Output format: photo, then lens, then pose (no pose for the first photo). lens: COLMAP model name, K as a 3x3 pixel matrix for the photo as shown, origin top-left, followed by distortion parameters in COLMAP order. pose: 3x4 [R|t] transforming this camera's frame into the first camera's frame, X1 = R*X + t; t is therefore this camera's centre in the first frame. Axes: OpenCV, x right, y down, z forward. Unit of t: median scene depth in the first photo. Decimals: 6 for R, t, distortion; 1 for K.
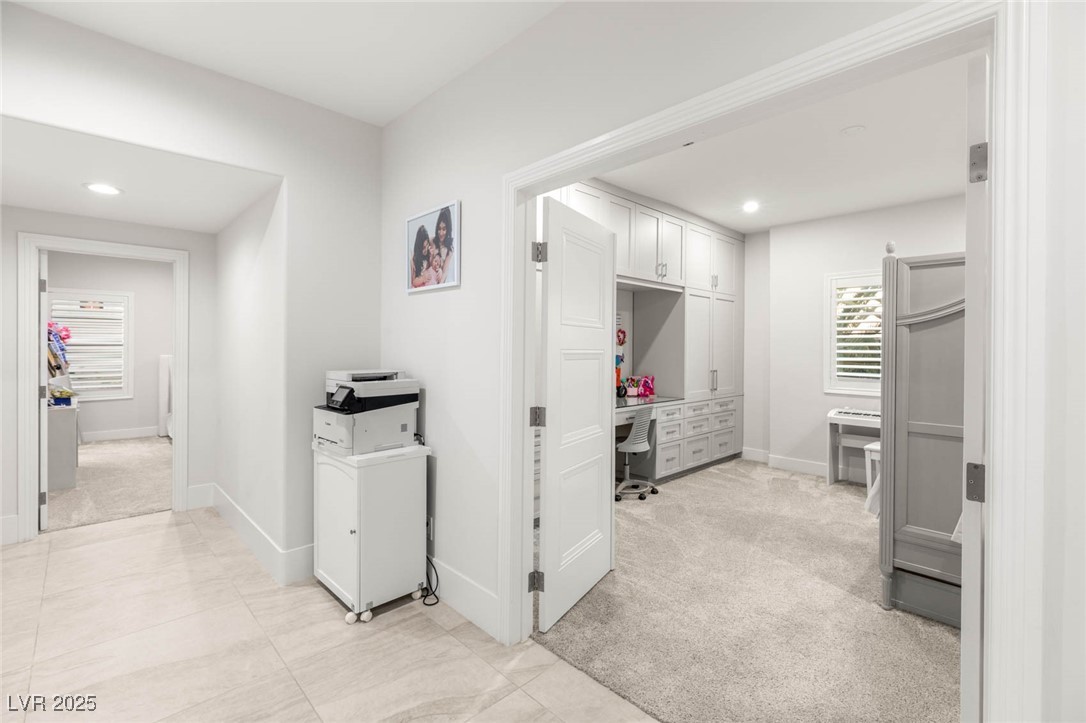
lens RADIAL K [[486.2, 0, 544.2], [0, 486.2, 351.1], [0, 0, 1]] dist [0.000286, -0.000090]
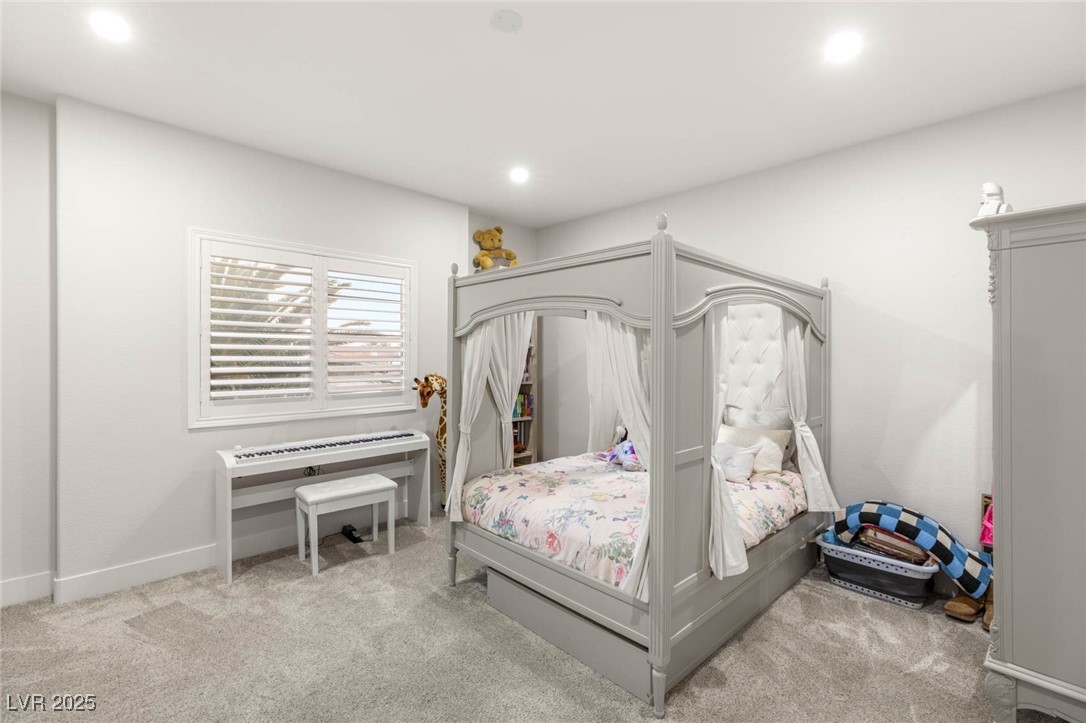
lens RADIAL K [[486.2, 0, 543.9], [0, 486.2, 351.0], [0, 0, 1]] dist [0.000286, -0.000090]
pose [[-0.011311, 0.001692, 0.999935, -0.050721], [-0.000424, 0.999998, -0.001697, -0.026329], [-0.999936, -0.000443, -0.011310, 2.085578]]
